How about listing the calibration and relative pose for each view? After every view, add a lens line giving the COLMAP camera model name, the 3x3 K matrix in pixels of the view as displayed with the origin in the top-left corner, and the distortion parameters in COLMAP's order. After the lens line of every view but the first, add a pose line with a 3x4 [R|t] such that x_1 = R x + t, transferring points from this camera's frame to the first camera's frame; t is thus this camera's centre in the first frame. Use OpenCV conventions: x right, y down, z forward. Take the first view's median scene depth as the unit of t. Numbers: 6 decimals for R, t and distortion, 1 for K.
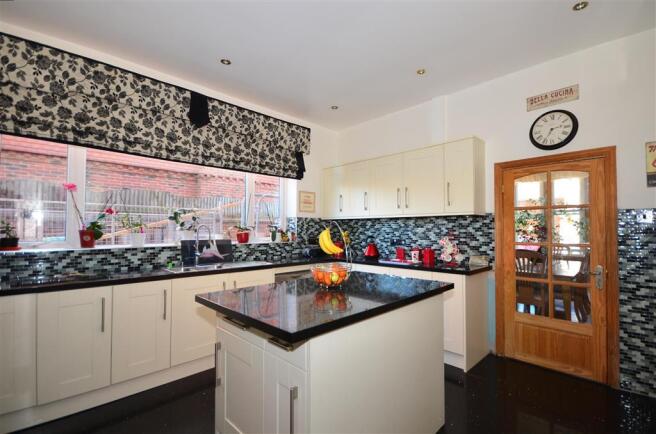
lens RADIAL K [[300.6, 0, 328.8], [0, 300.6, 222.6], [0, 0, 1]] dist [-0.003248, -0.000166]
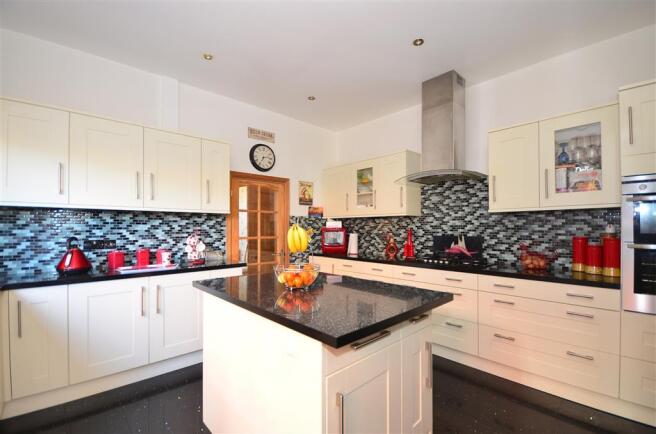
lens RADIAL K [[285.2, 0, 340.2], [0, 285.2, 226.7], [0, 0, 1]] dist [-0.001640, -0.000082]
pose [[0.010930, 0.004908, 0.999928, -0.510004], [-0.024239, 0.999695, -0.004642, 0.015070], [-0.999646, -0.024187, 0.011045, 0.505376]]
